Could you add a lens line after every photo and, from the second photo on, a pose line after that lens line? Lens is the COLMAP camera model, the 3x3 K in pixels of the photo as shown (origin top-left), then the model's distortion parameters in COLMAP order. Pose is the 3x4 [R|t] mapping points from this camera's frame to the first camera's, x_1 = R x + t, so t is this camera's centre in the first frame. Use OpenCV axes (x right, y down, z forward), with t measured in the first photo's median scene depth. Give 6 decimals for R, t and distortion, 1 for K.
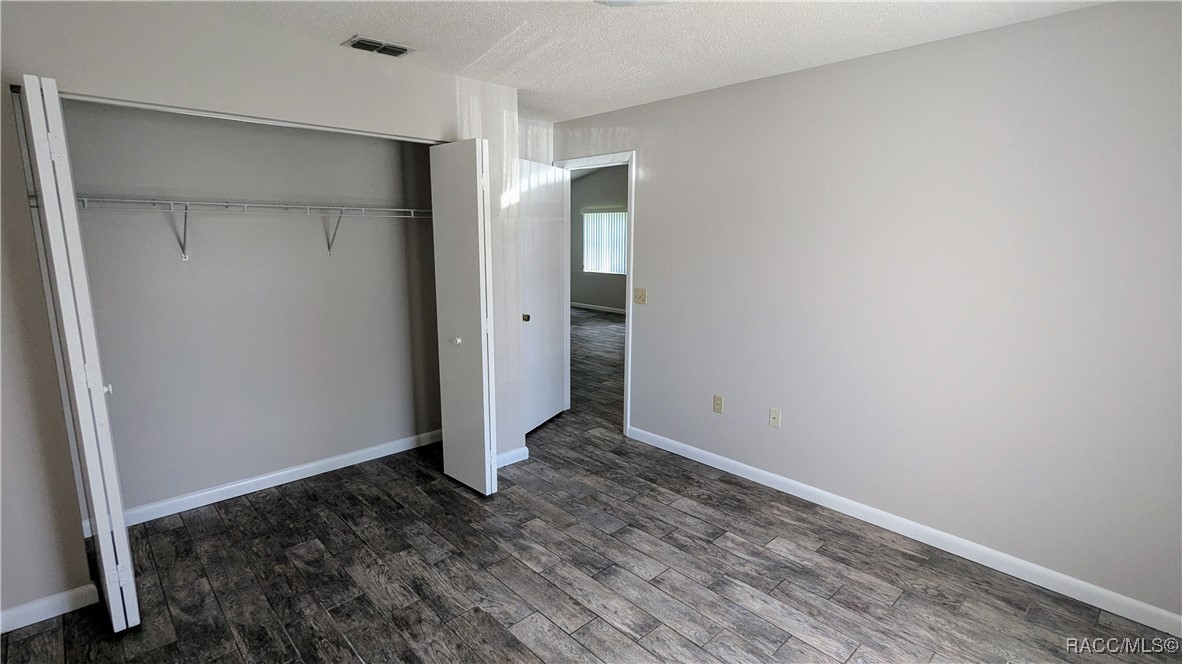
lens RADIAL K [[558.4, 0, 591.0], [0, 558.4, 332.0], [0, 0, 1]] dist [-0.003424, -0.000281]
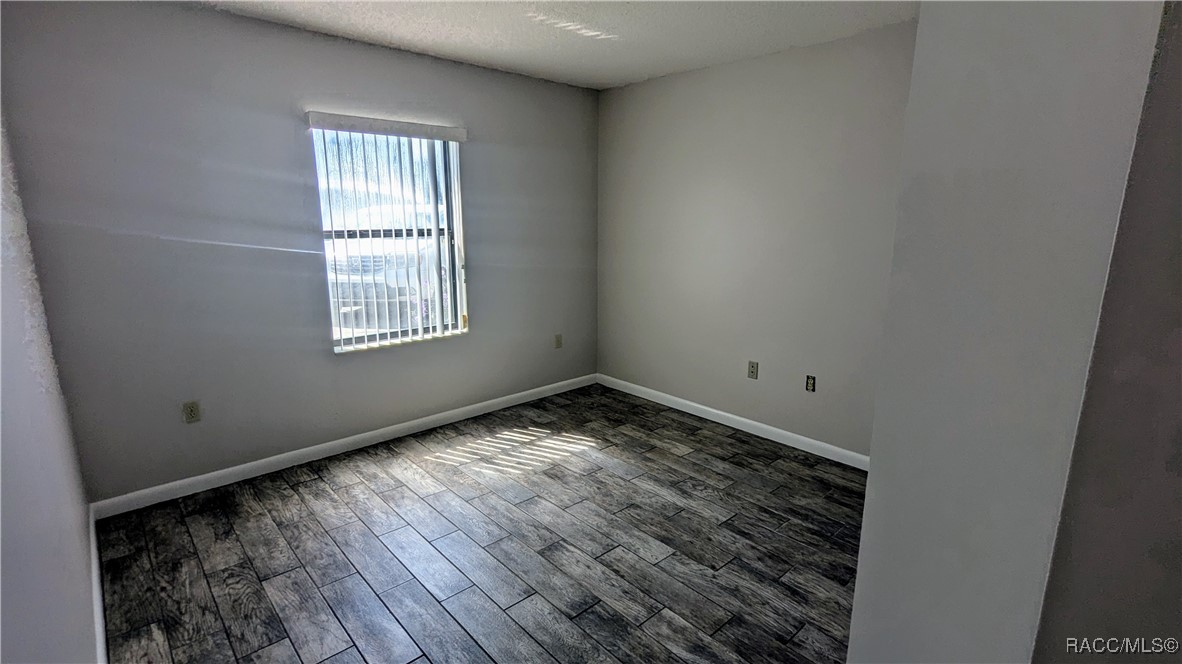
lens RADIAL K [[558.4, 0, 591.0], [0, 558.4, 332.0], [0, 0, 1]] dist [-0.003424, -0.000281]
pose [[-0.999839, -0.014725, 0.010282, 0.015085], [-0.009671, 0.923848, 0.382637, -0.283552], [-0.015133, 0.382476, -0.923841, 1.744643]]
